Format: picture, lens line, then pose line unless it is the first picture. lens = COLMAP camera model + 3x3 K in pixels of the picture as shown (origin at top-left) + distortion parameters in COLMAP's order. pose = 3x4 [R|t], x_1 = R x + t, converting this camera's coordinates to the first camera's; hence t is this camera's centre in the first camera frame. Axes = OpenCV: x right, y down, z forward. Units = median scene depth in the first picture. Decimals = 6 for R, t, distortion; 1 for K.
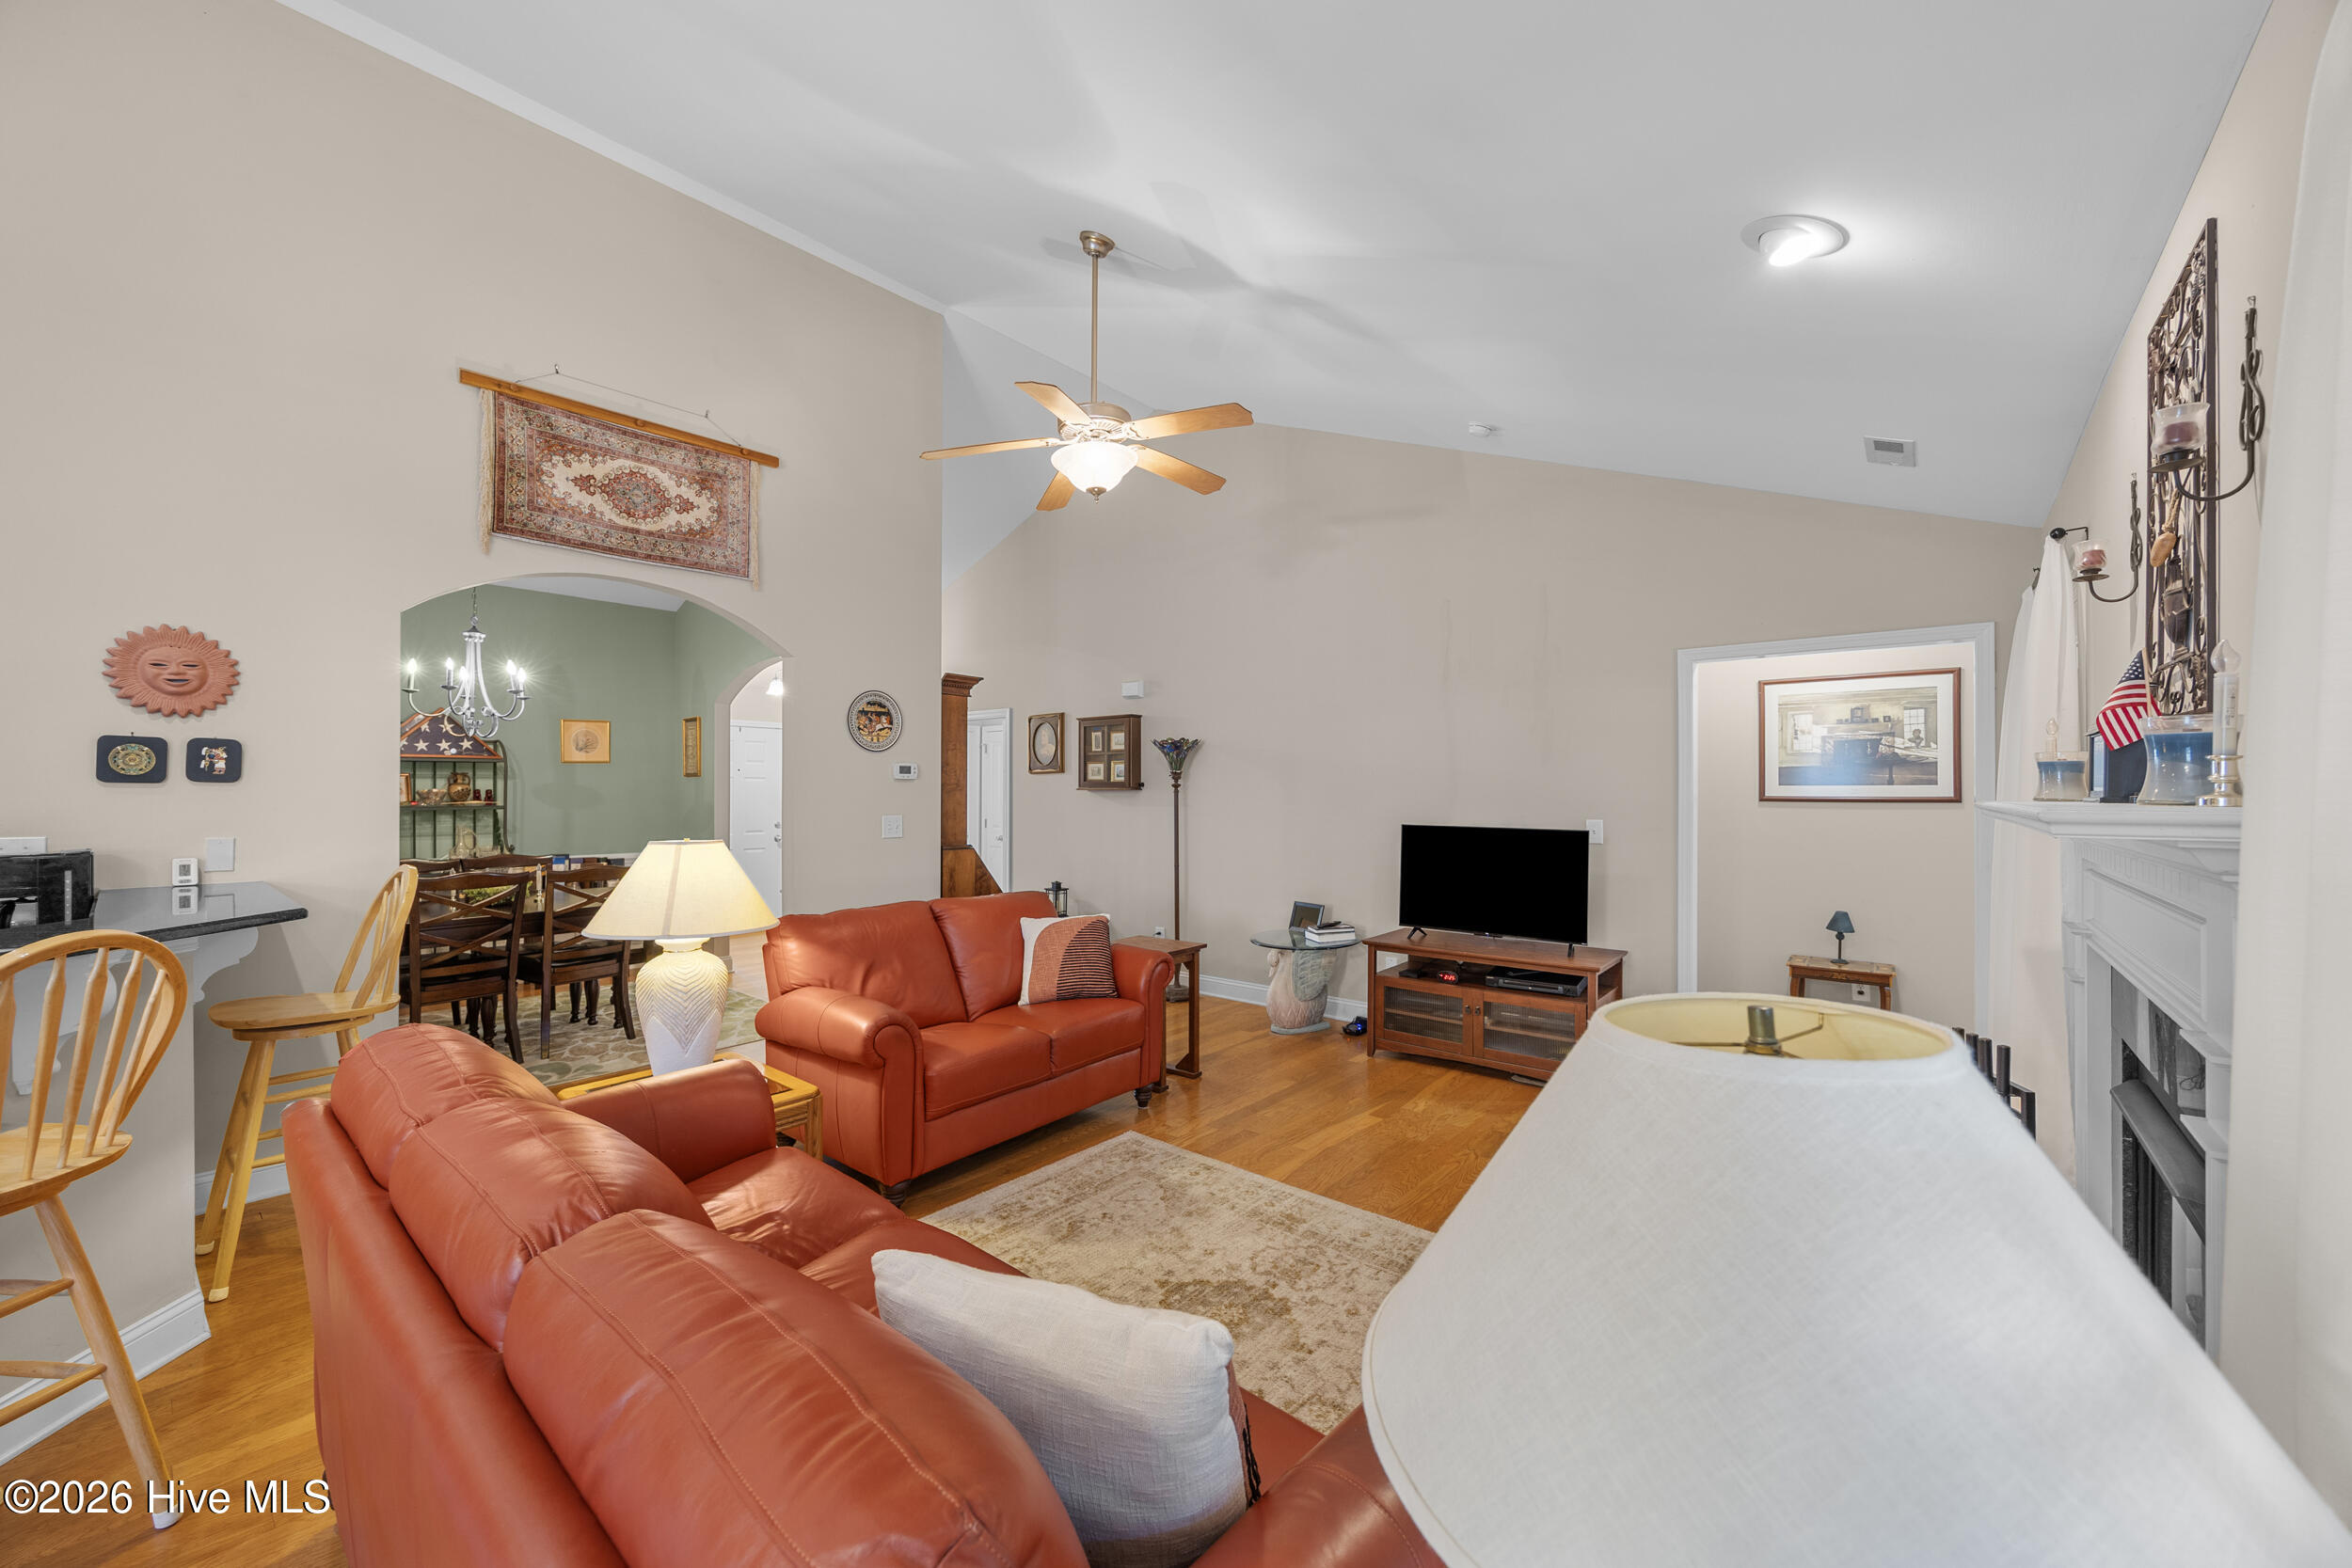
lens RADIAL K [[898.1, 0, 1167.6], [0, 898.1, 787.9], [0, 0, 1]] dist [-0.000929, -0.000466]
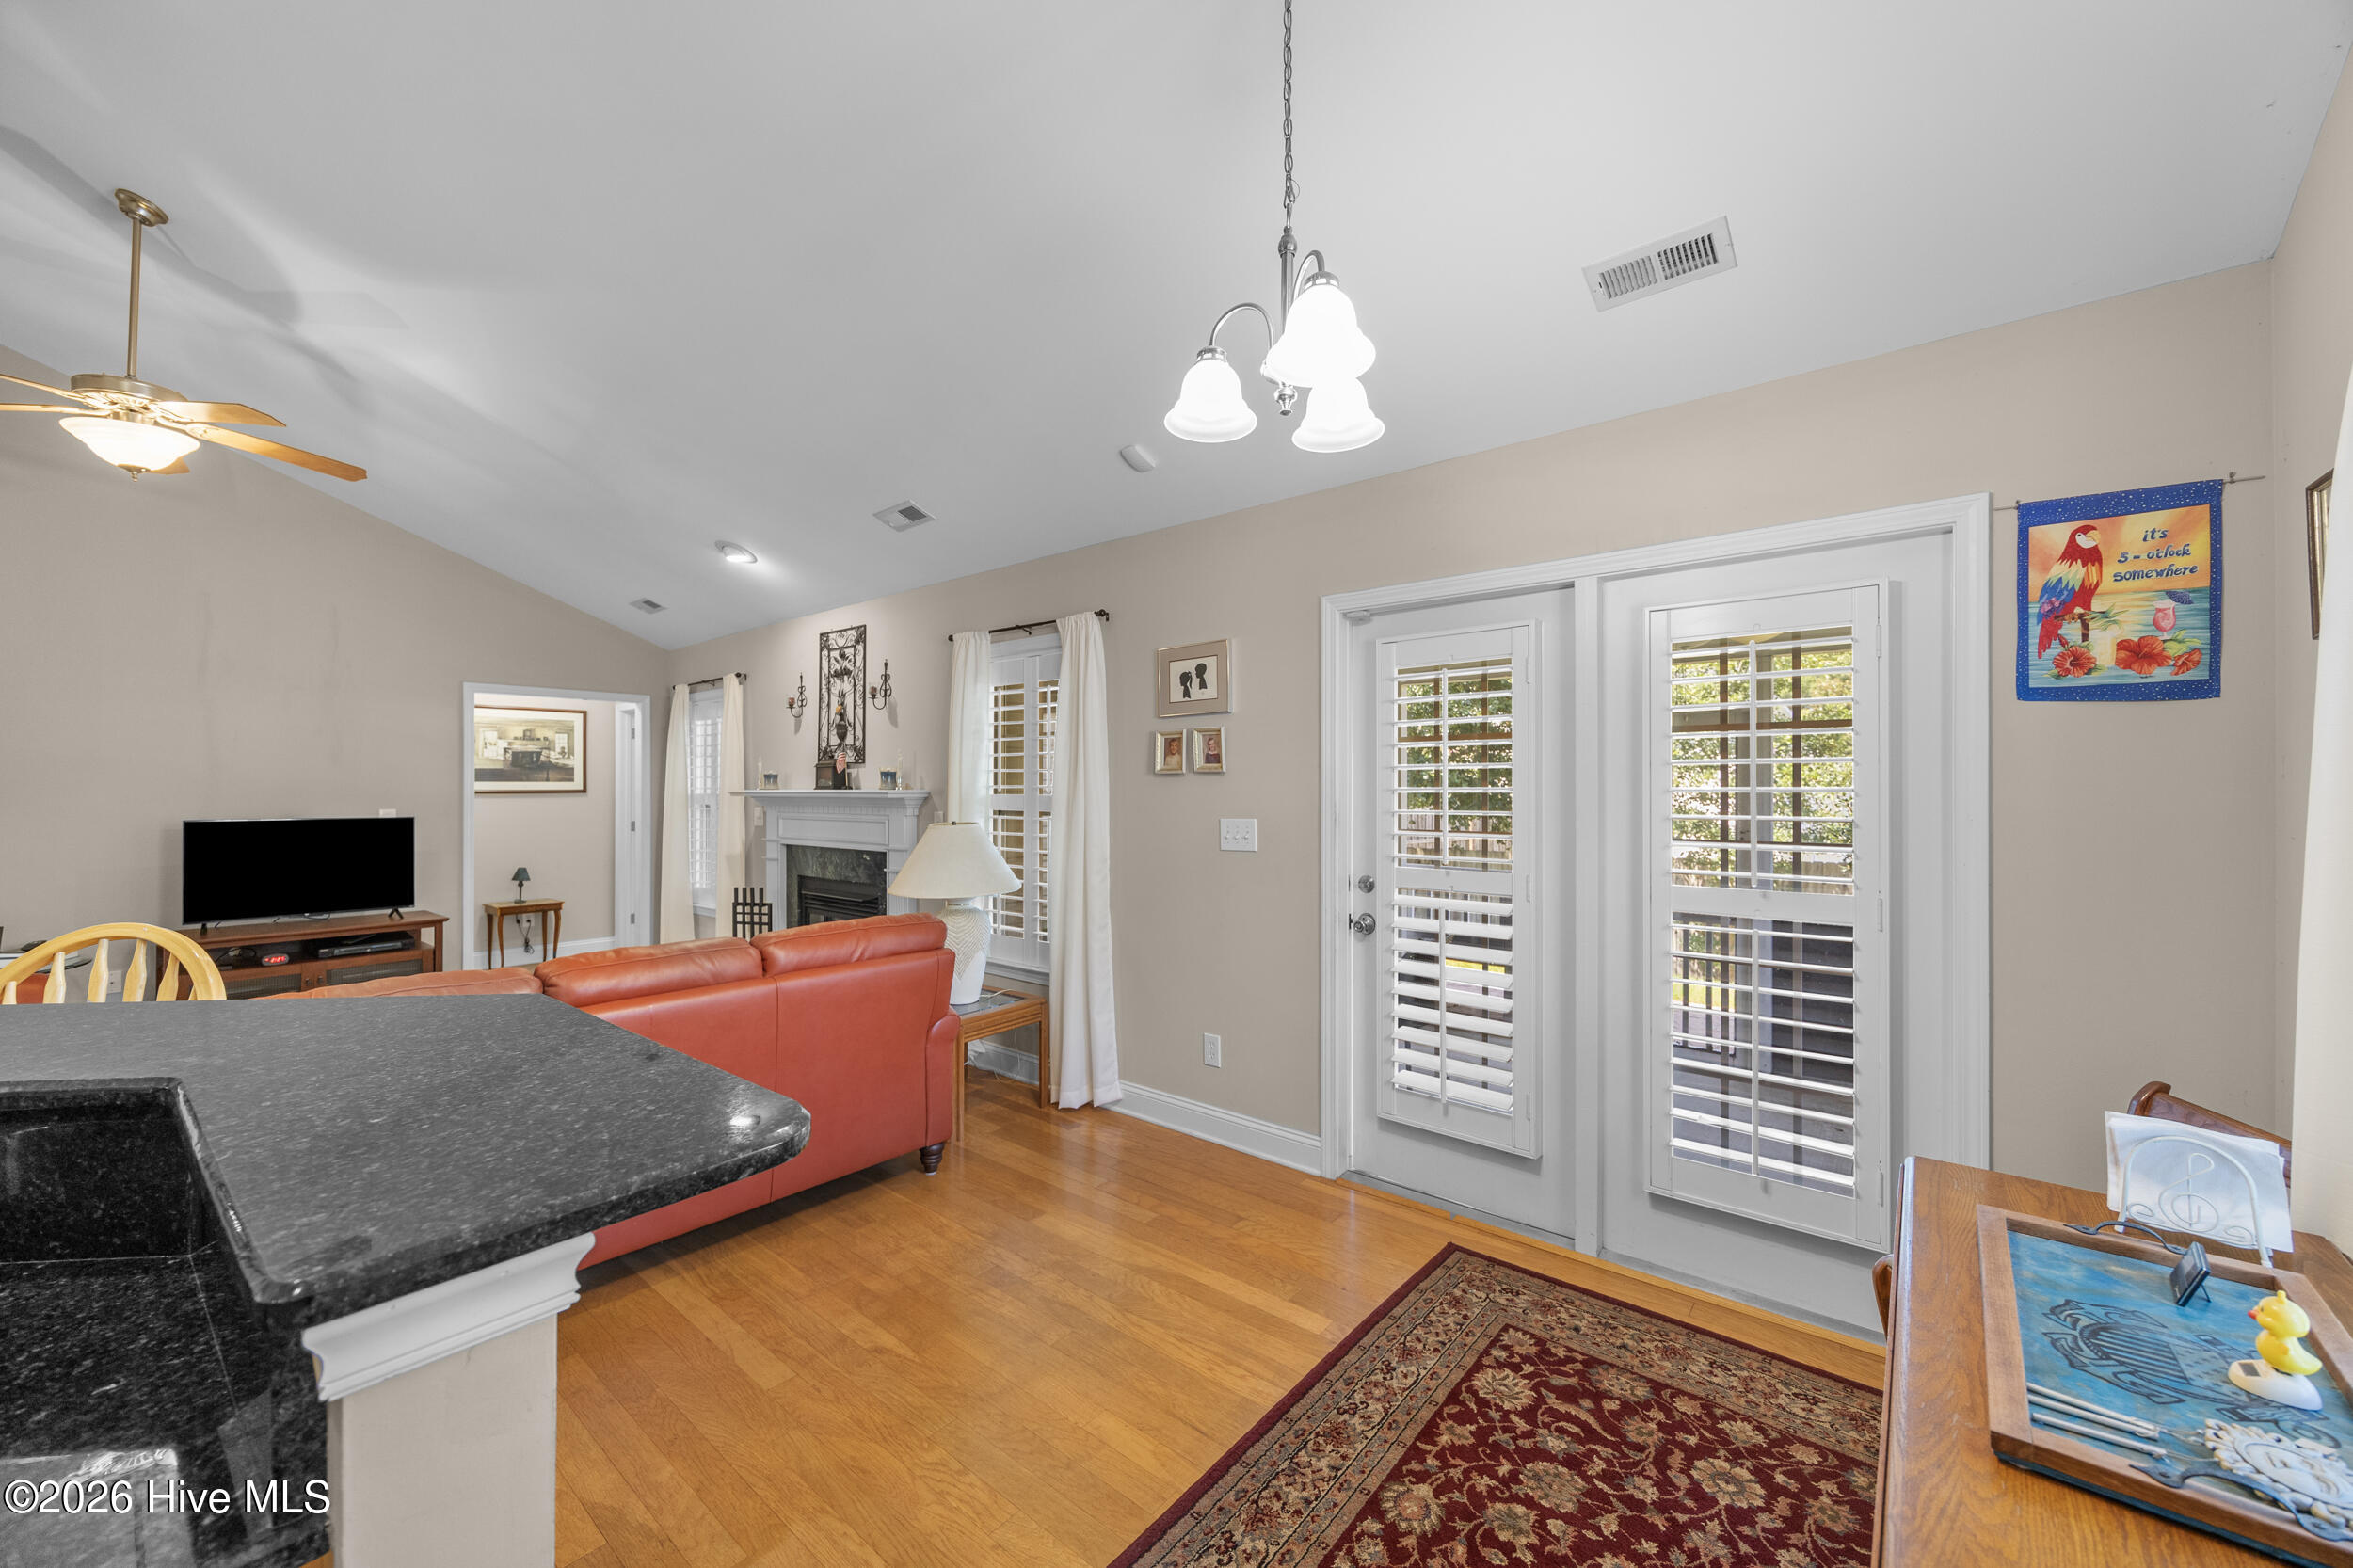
lens RADIAL K [[898.5, 0, 1164.2], [0, 898.5, 783.7], [0, 0, 1]] dist [-0.000929, -0.000466]
pose [[0.001904, 0.002488, 0.999995, -0.802240], [-0.002068, 0.999995, -0.002484, 0.001523], [-0.999996, -0.002063, 0.001909, -0.066873]]
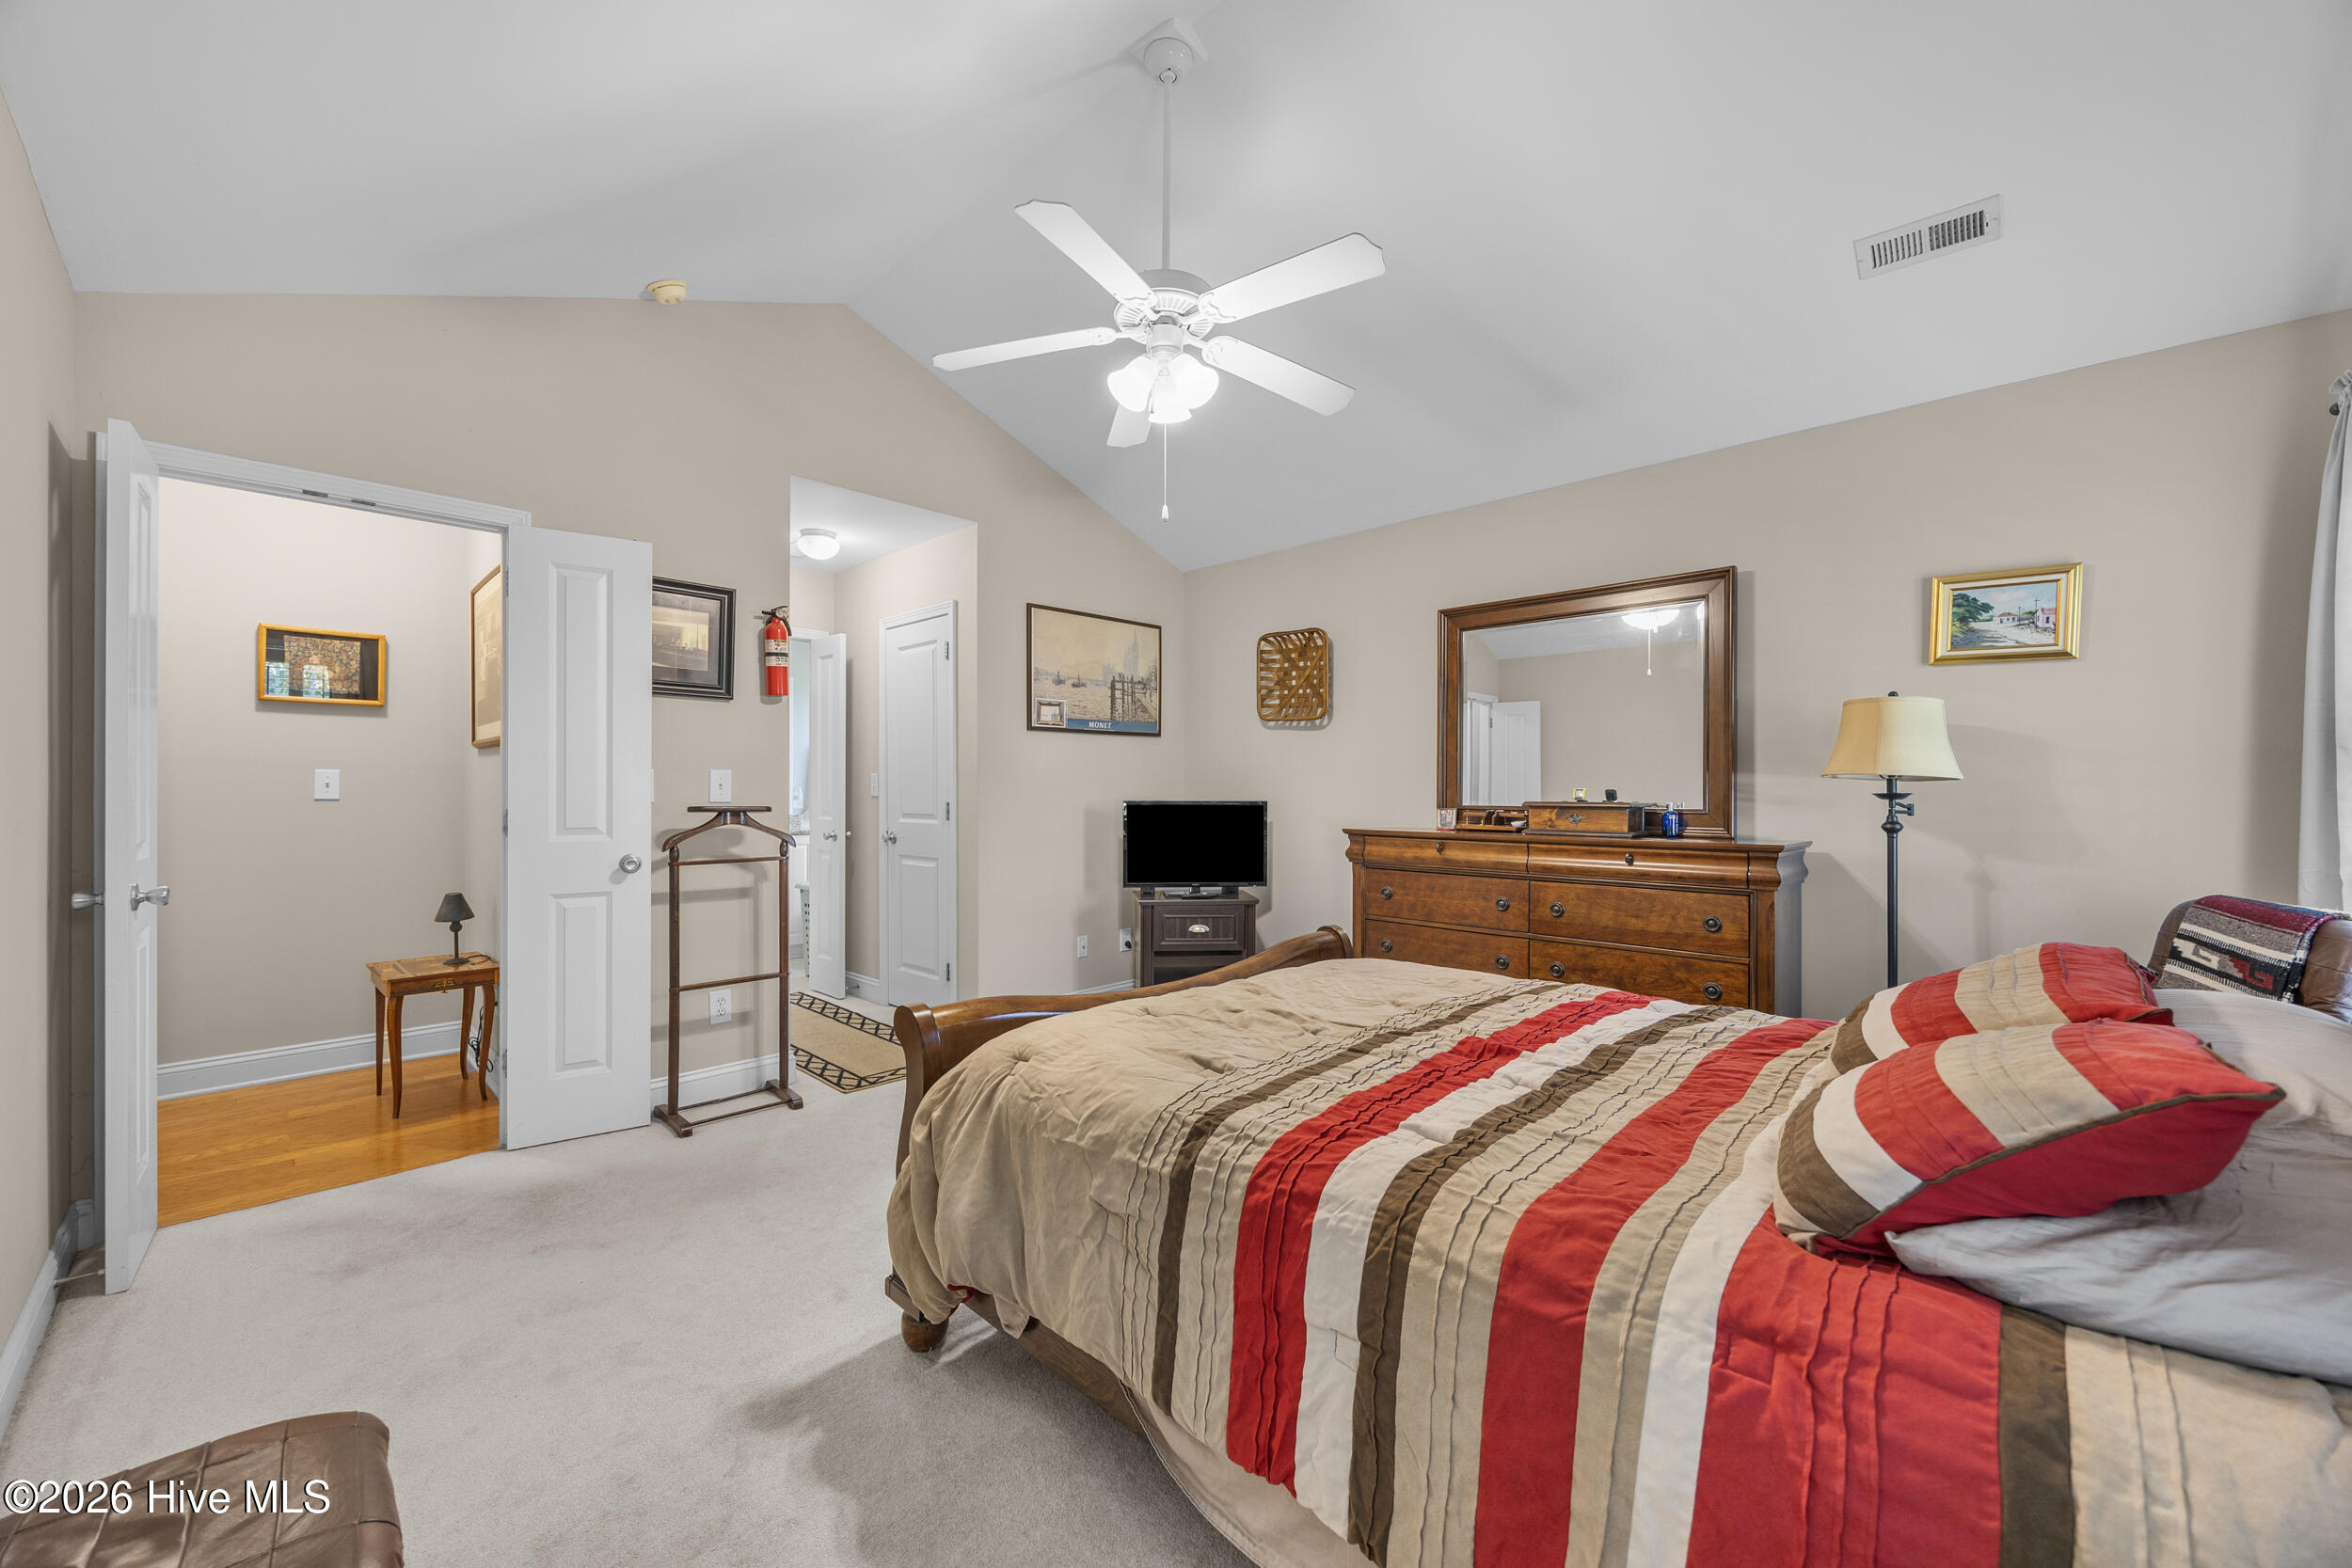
lens RADIAL K [[898.1, 0, 1173.2], [0, 898.1, 791.4], [0, 0, 1]] dist [-0.000929, -0.000466]
pose [[0.997471, -0.001012, -0.071069, 1.530341], [0.001486, 0.999977, 0.006621, 0.057590], [0.071061, -0.006710, 0.997449, 0.349925]]
